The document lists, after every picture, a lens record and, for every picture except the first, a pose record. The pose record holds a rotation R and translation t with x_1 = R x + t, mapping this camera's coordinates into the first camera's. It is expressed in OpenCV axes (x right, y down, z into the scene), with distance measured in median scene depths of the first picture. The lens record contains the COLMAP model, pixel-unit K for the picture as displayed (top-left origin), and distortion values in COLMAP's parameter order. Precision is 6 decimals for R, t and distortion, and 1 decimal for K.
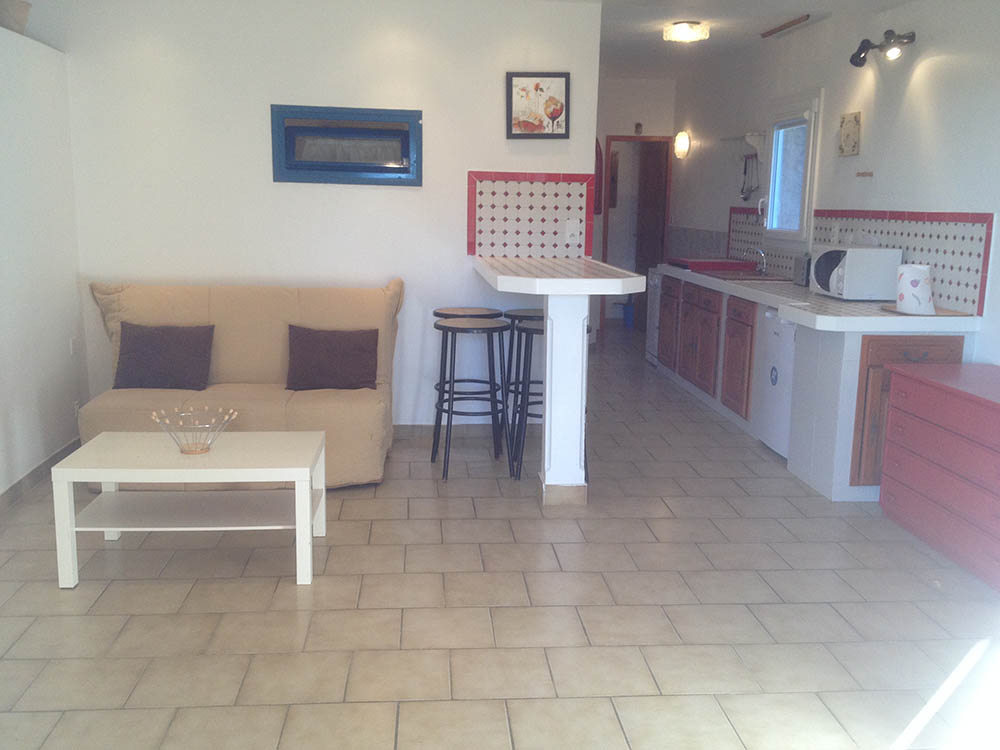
lens RADIAL K [[951.6, 0, 500.0], [0, 951.6, 375.0], [0, 0, 1]] dist [0.214204, -0.436657]
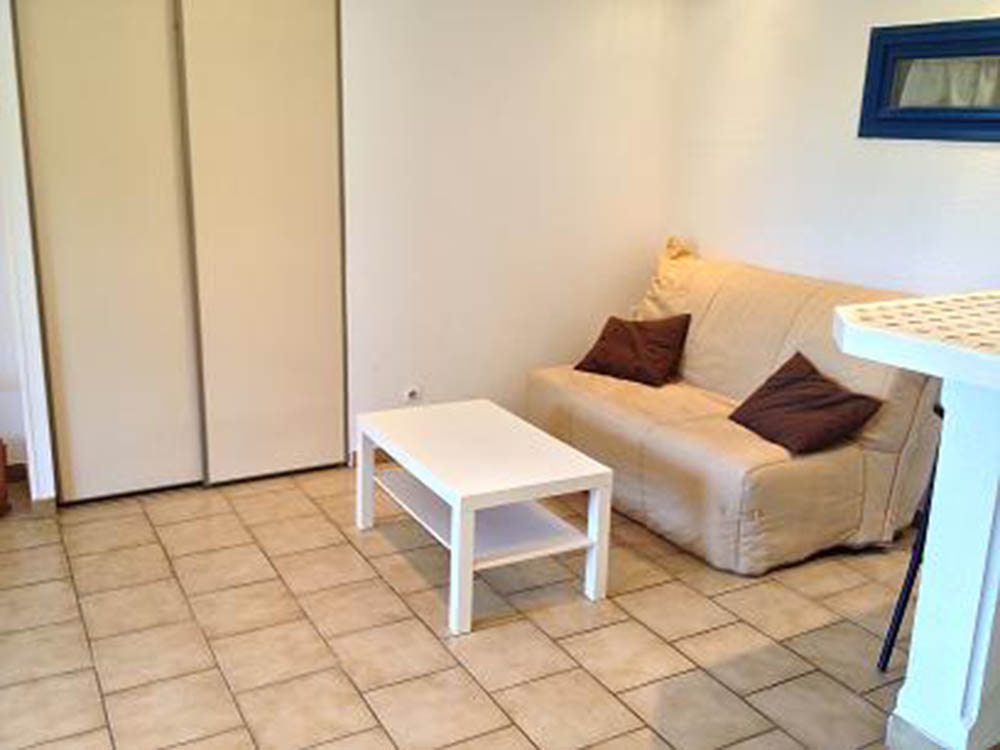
lens RADIAL K [[951.6, 0, 500.0], [0, 951.6, 375.0], [0, 0, 1]] dist [0.214204, -0.436657]
pose [[0.395669, 0.218033, -0.892136, 0.311272], [-0.186667, 0.970226, 0.154329, -0.084155], [0.899223, 0.105469, 0.424588, 0.437524]]
